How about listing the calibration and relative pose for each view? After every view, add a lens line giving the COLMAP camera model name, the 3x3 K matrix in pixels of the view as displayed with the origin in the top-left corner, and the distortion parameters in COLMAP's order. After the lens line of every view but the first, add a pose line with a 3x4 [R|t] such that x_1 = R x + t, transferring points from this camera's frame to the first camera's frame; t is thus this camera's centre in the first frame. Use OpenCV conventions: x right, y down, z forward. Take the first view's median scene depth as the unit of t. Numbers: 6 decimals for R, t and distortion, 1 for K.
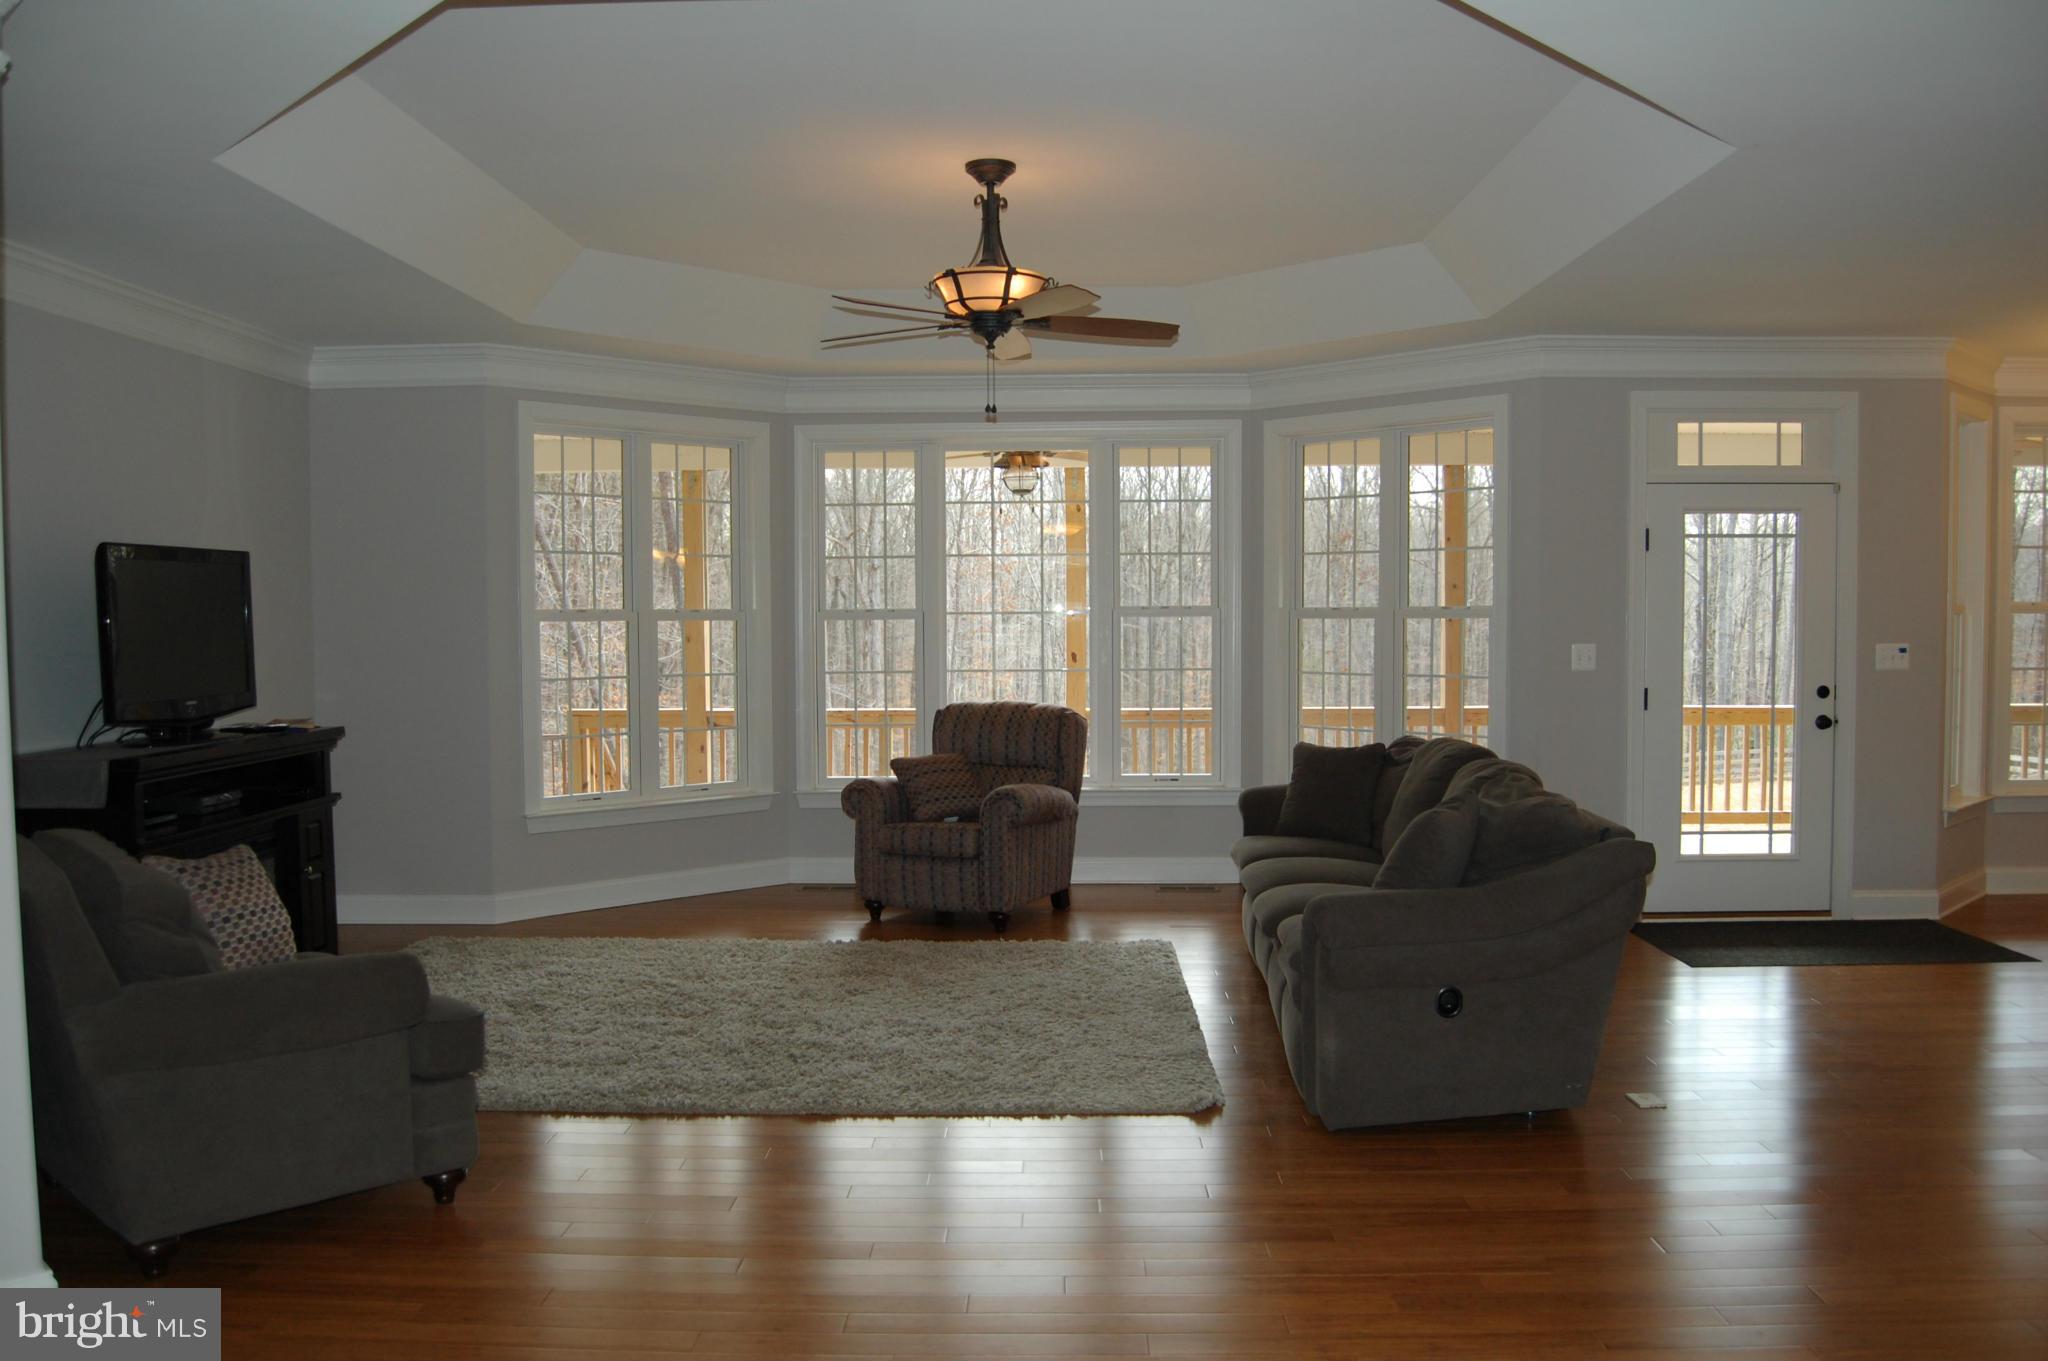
lens RADIAL K [[1598.7, 0, 1031.5], [0, 1598.7, 693.6], [0, 0, 1]] dist [-0.080529, 0.009203]
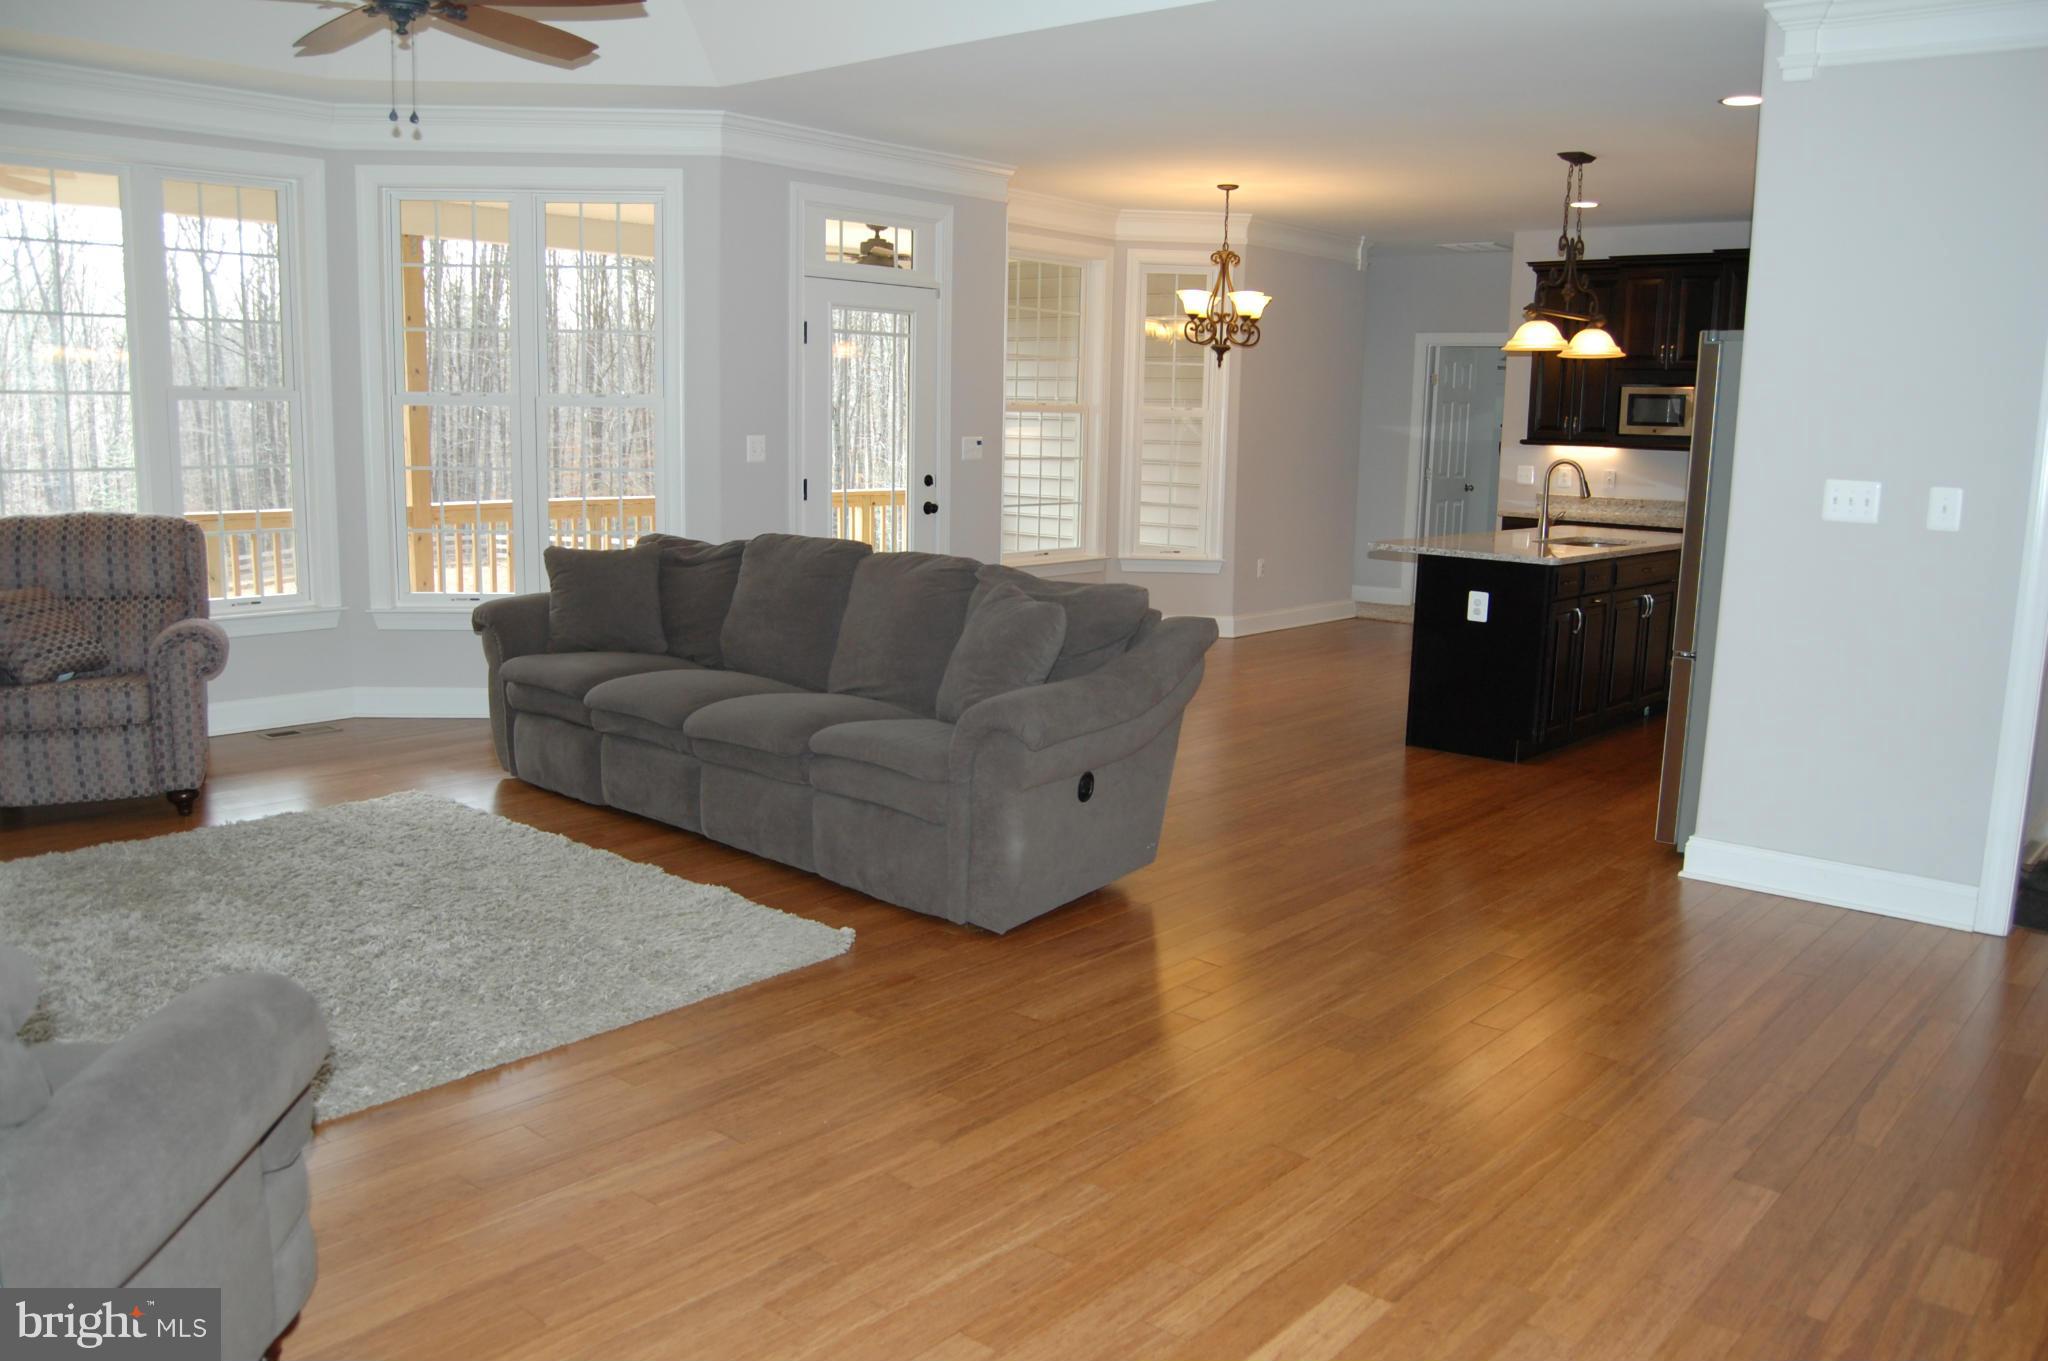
lens RADIAL K [[1598.7, 0, 1014.7], [0, 1598.7, 689.5], [0, 0, 1]] dist [-0.080529, 0.009203]
pose [[0.643983, -0.111687, 0.756843, -0.323961], [0.013369, 0.990778, 0.134833, -0.005810], [-0.764923, -0.076712, 0.639538, 0.222154]]
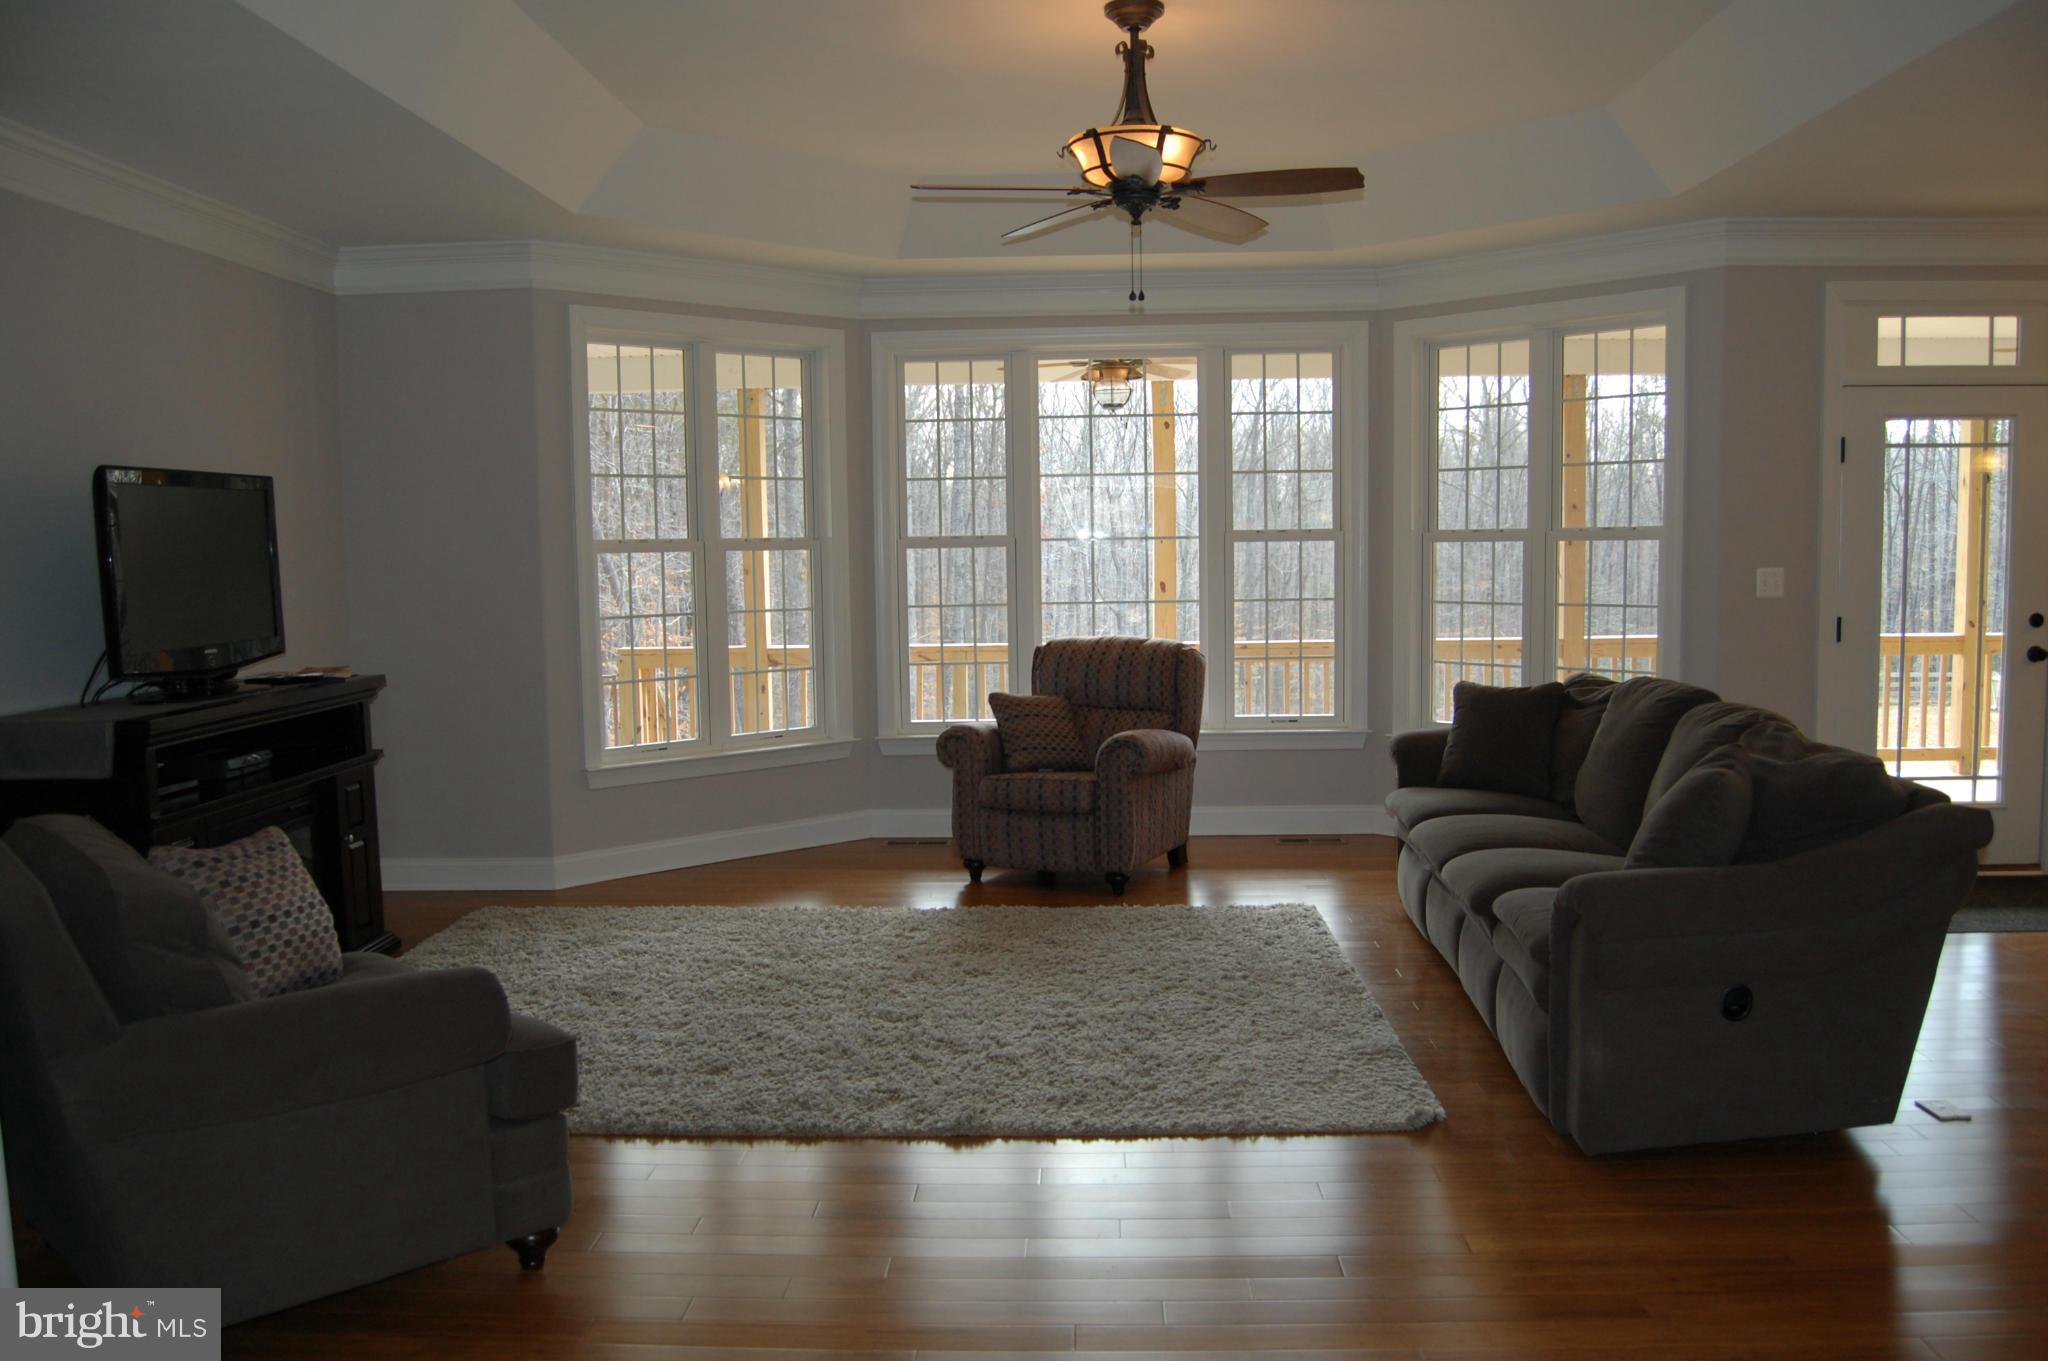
lens RADIAL K [[1598.7, 0, 1027.5], [0, 1598.7, 692.0], [0, 0, 1]] dist [-0.080529, 0.009203]
pose [[0.999786, -0.008564, -0.018851, -0.052930], [0.009366, 0.999036, 0.042879, -0.003448], [0.018466, -0.043046, 0.998902, 0.108609]]
